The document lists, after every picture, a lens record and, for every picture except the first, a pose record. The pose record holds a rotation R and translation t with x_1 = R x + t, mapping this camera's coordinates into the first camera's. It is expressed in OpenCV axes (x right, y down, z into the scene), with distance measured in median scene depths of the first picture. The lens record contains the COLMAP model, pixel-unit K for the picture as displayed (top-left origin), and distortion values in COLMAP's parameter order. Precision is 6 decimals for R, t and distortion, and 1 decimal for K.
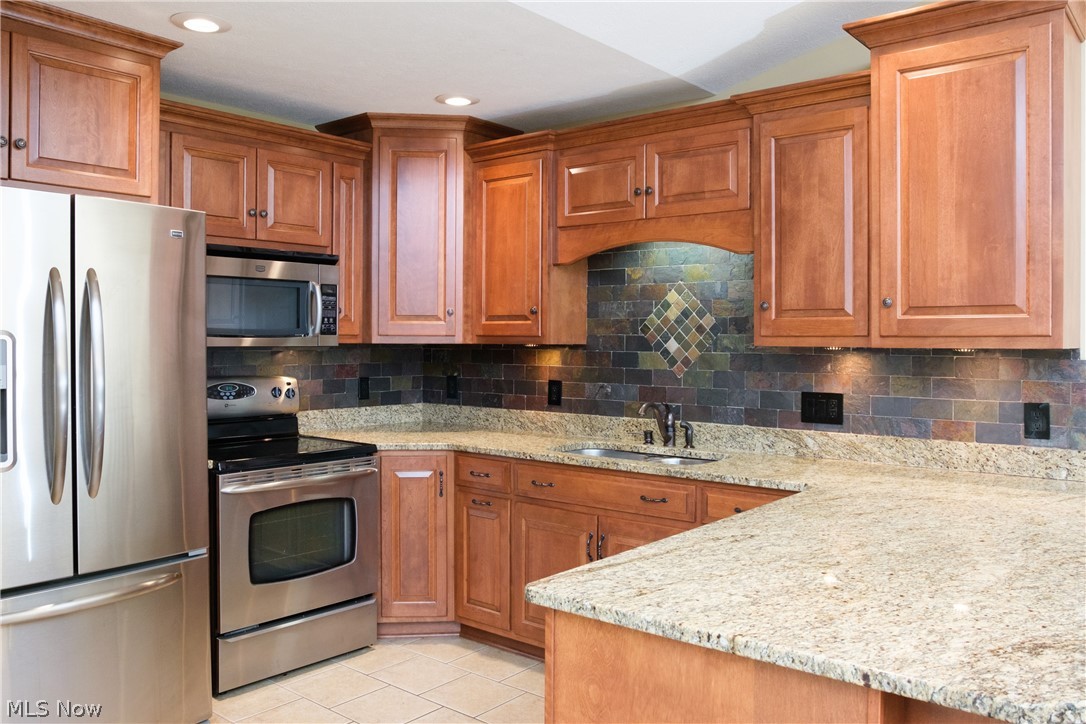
lens RADIAL K [[853.8, 0, 543.0], [0, 853.8, 362.0], [0, 0, 1]] dist [-0.120987, 0.003405]
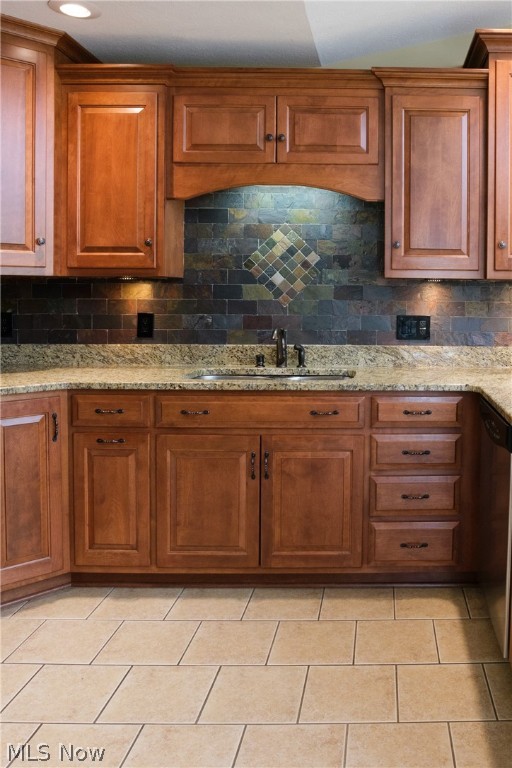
lens RADIAL K [[625.8, 0, 256.0], [0, 625.8, 324.9], [0, 0, 1]] dist [-0.080338, 0.001030]
pose [[0.761637, -0.025187, 0.647514, -0.411659], [0.013927, 0.999650, 0.022503, 0.022731], [-0.647854, -0.008121, 0.761721, 0.379039]]
